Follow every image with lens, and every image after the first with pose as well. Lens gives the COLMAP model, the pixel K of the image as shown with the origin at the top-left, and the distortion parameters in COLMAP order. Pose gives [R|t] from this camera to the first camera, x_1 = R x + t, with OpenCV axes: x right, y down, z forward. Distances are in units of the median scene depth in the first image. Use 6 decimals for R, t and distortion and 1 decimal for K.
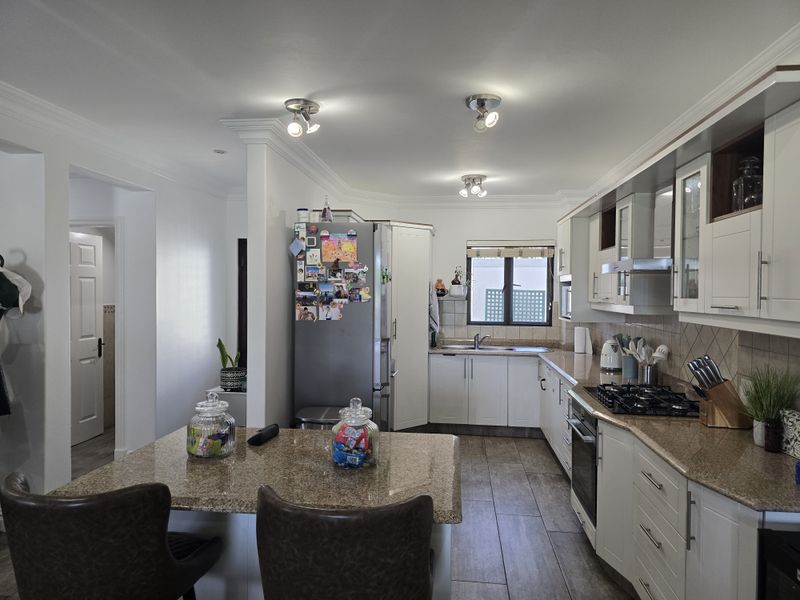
lens RADIAL K [[531.3, 0, 396.2], [0, 531.3, 302.1], [0, 0, 1]] dist [0.006248, -0.003743]
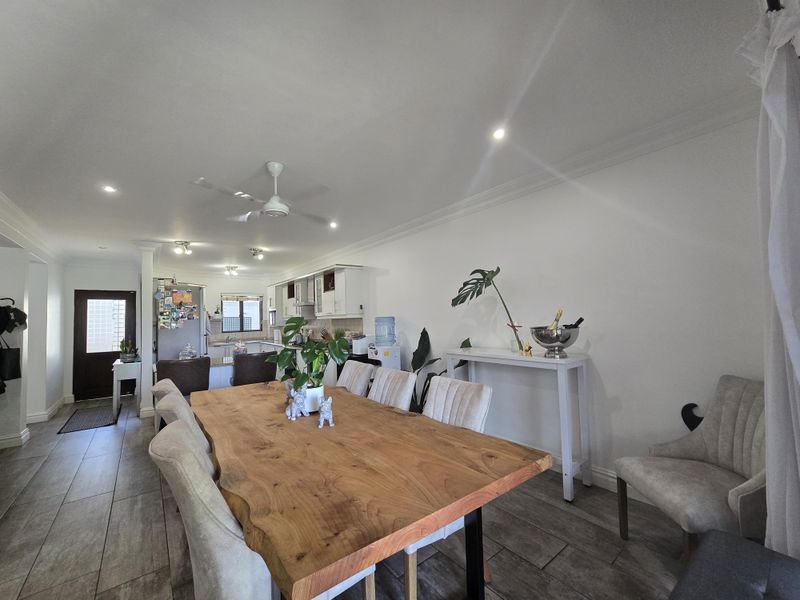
lens RADIAL K [[328.8, 0, 404.5], [0, 328.8, 300.9], [0, 0, 1]] dist [-0.001513, 0.001091]
pose [[0.705707, 0.004416, 0.708490, -0.439991], [0.056134, 0.996489, -0.062125, 0.060369], [-0.706276, 0.083613, 0.702981, -0.695345]]
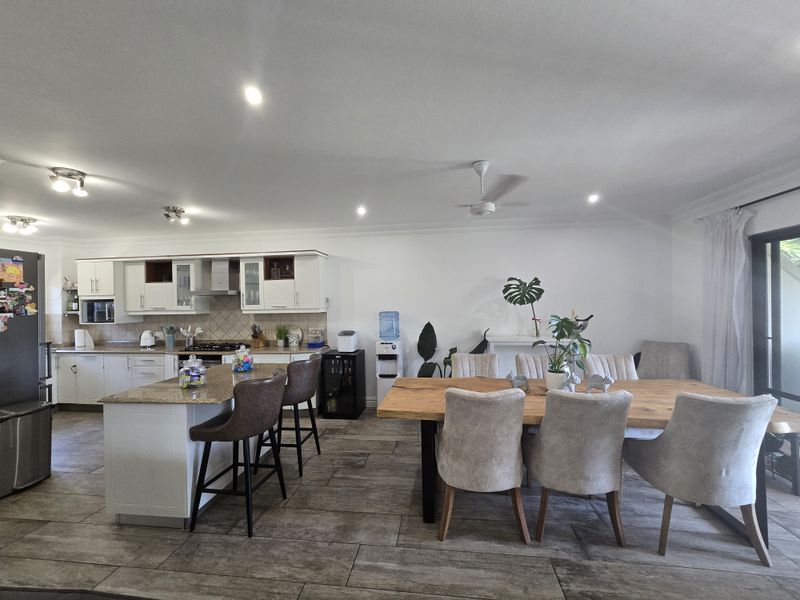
lens RADIAL K [[328.8, 0, 398.1], [0, 328.8, 303.4], [0, 0, 1]] dist [-0.001513, 0.001091]
pose [[0.007367, -0.010236, 0.999920, -0.828959], [0.041285, 0.999098, 0.009923, 0.000472], [-0.999120, 0.041208, 0.007783, 0.120783]]
